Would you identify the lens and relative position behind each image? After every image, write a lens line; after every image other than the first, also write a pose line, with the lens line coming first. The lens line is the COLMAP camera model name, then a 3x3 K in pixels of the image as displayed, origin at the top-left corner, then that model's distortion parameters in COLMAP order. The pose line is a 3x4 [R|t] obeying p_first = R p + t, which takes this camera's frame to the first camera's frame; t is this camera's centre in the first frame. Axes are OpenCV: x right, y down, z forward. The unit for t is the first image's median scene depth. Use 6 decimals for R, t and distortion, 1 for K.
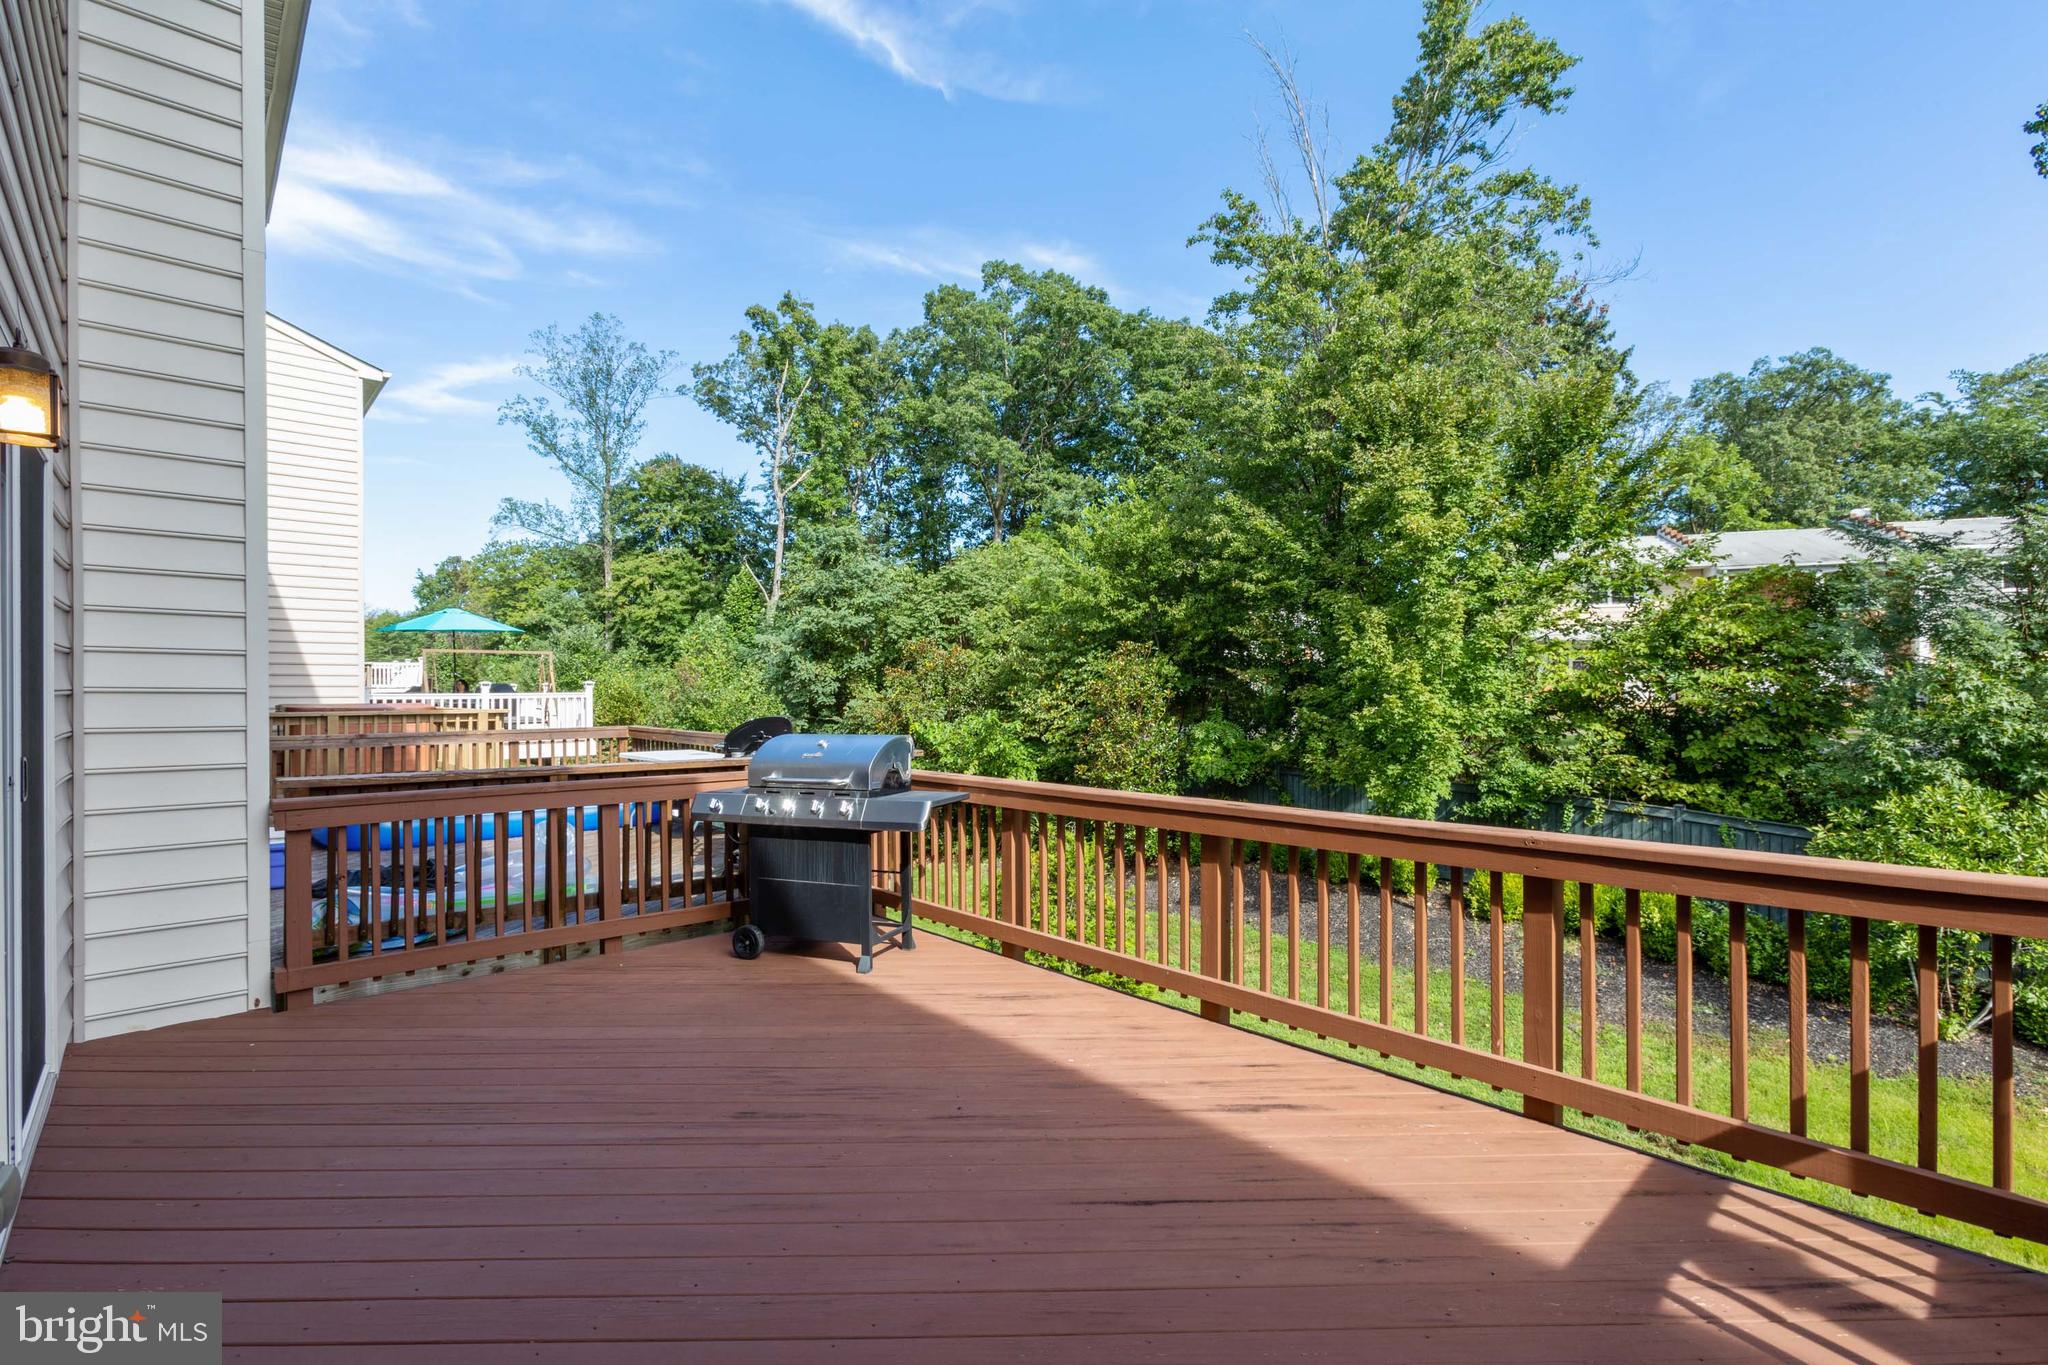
lens RADIAL K [[904.8, 0, 1008.8], [0, 904.8, 659.9], [0, 0, 1]] dist [-0.025649, 0.000265]
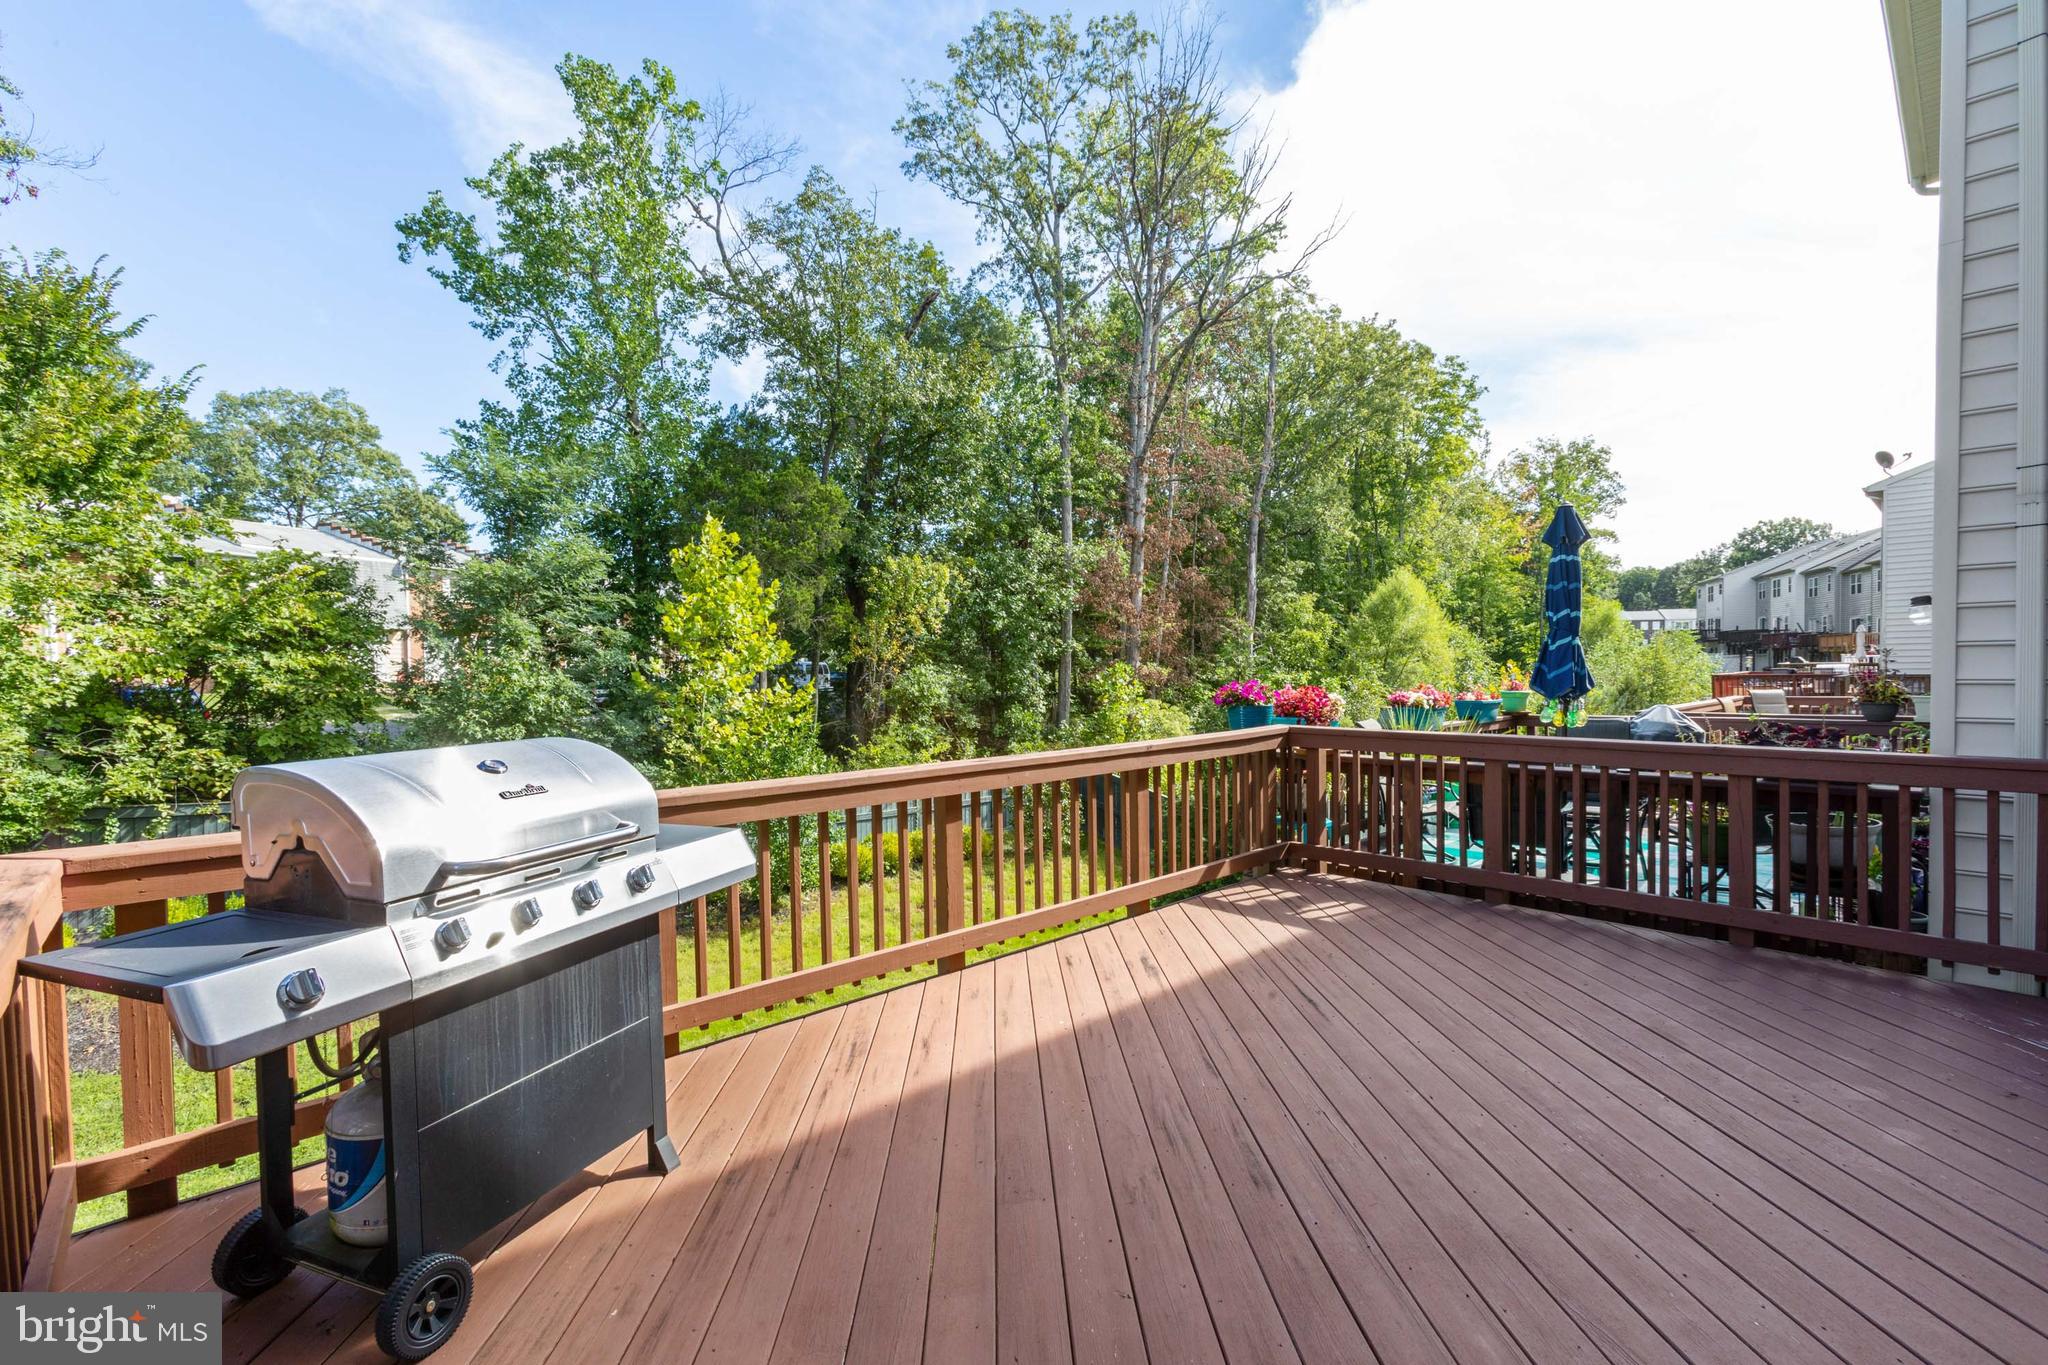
lens RADIAL K [[904.8, 0, 1008.8], [0, 904.8, 659.9], [0, 0, 1]] dist [-0.025649, 0.000265]
pose [[-0.008449, 0.013519, 0.999873, -0.183240], [-0.021232, 0.999681, -0.013696, 0.014488], [-0.999739, -0.021345, -0.008159, 0.220278]]
